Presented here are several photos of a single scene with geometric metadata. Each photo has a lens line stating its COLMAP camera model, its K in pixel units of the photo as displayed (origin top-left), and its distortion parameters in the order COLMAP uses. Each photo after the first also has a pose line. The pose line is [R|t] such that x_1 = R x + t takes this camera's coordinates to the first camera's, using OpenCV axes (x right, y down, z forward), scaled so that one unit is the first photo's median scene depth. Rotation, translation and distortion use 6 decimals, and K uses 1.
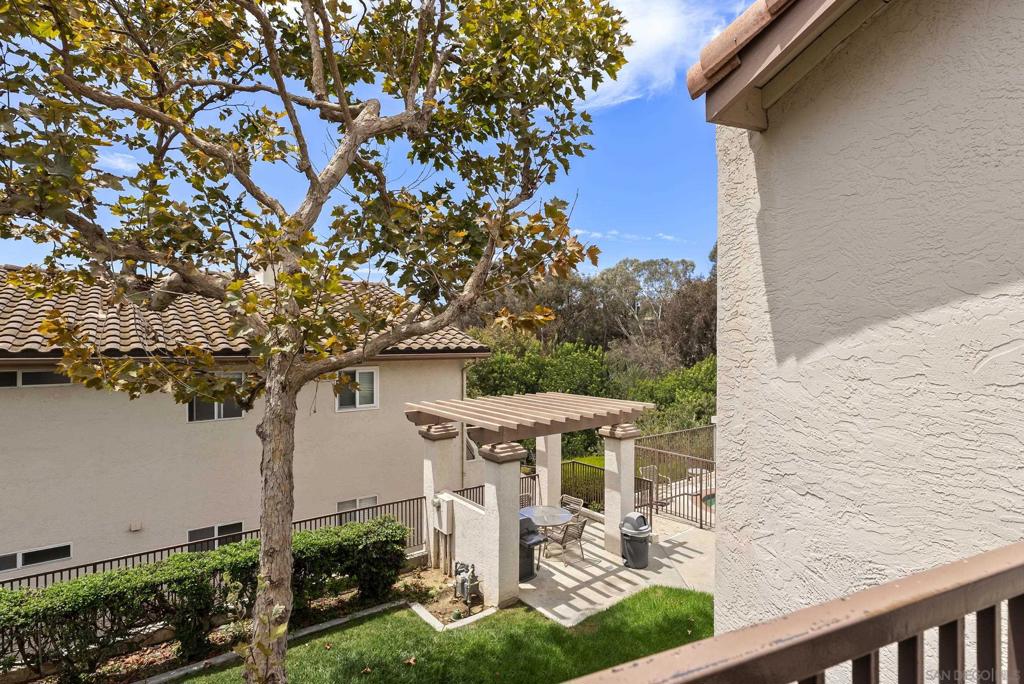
lens RADIAL K [[506.5, 0, 498.4], [0, 506.5, 345.8], [0, 0, 1]] dist [-0.002589, -0.000356]
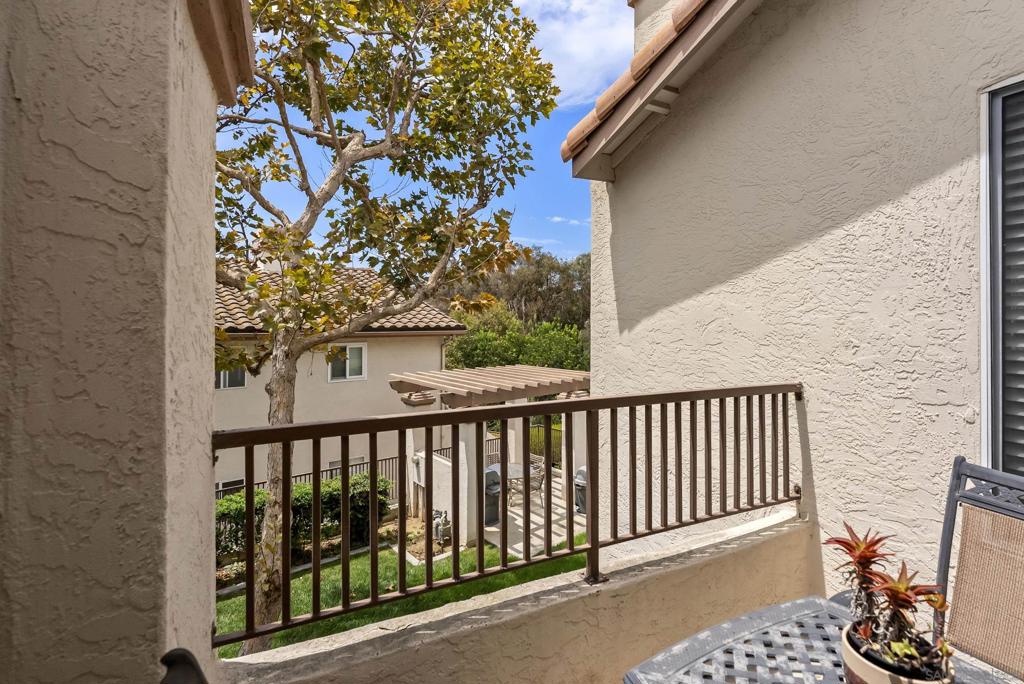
lens RADIAL K [[474.5, 0, 507.4], [0, 474.5, 315.8], [0, 0, 1]] dist [0.001507, 0.000040]
pose [[0.998784, 0.001106, 0.049280, 0.062391], [-0.000150, 0.999812, -0.019396, 0.003301], [-0.049292, 0.019365, 0.998597, -0.189569]]
